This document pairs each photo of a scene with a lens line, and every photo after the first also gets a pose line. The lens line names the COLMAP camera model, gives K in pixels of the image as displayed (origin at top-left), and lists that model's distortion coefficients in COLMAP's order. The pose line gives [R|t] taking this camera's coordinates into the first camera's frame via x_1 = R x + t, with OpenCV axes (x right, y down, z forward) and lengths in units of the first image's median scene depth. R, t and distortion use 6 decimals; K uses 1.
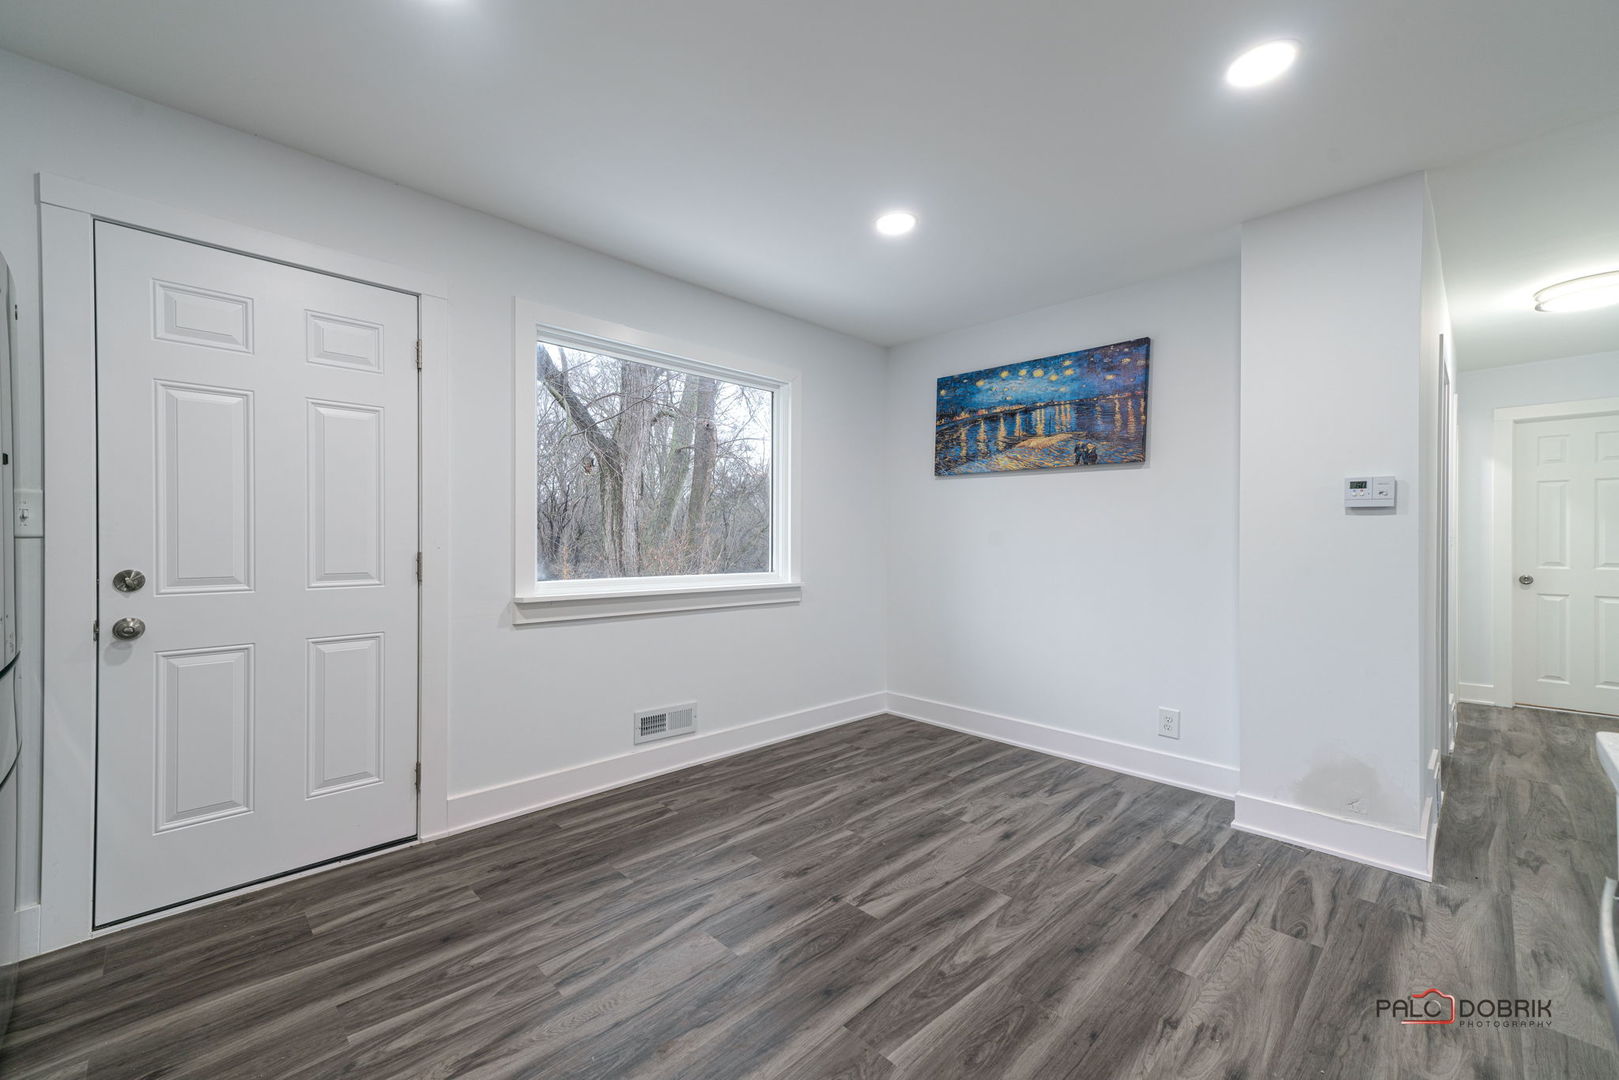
lens RADIAL K [[653.1, 0, 786.3], [0, 653.1, 548.3], [0, 0, 1]] dist [0.016310, -0.000316]
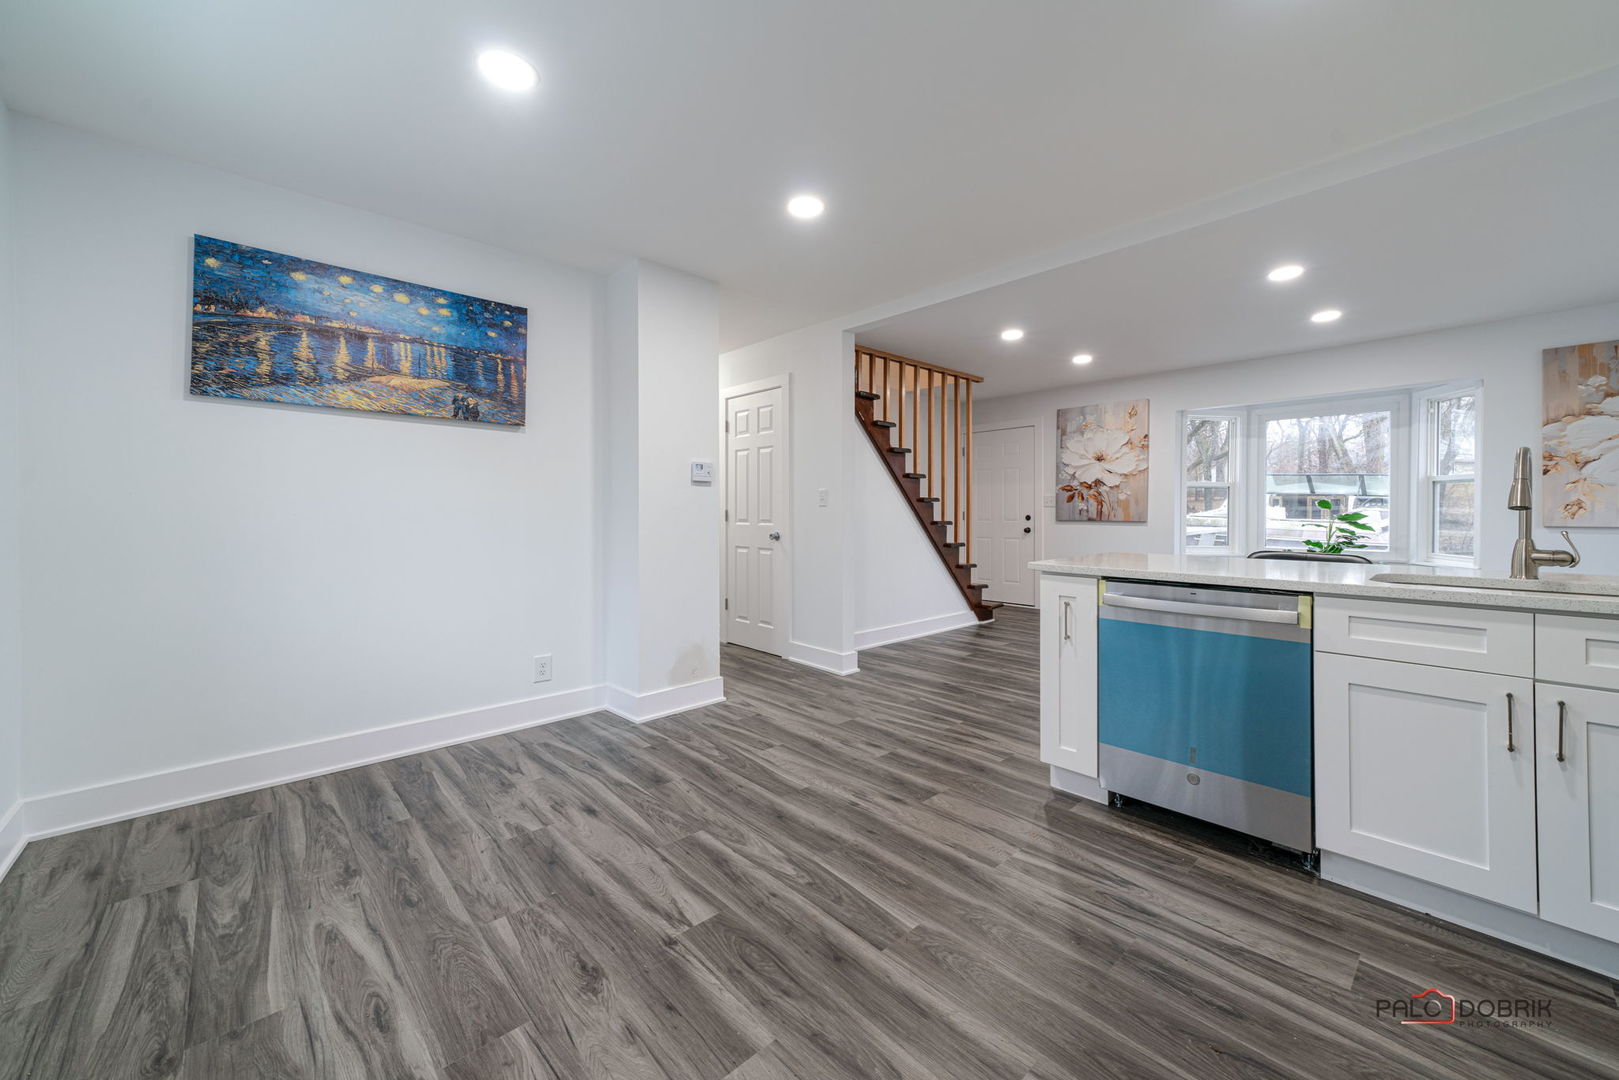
lens RADIAL K [[628.7, 0, 803.5], [0, 628.7, 516.7], [0, 0, 1]] dist [0.001785, 0.003698]
pose [[0.008551, -0.013770, 0.999869, -0.545098], [0.014645, 0.999800, 0.013644, 0.005837], [-0.999856, 0.014527, 0.008751, 0.656932]]
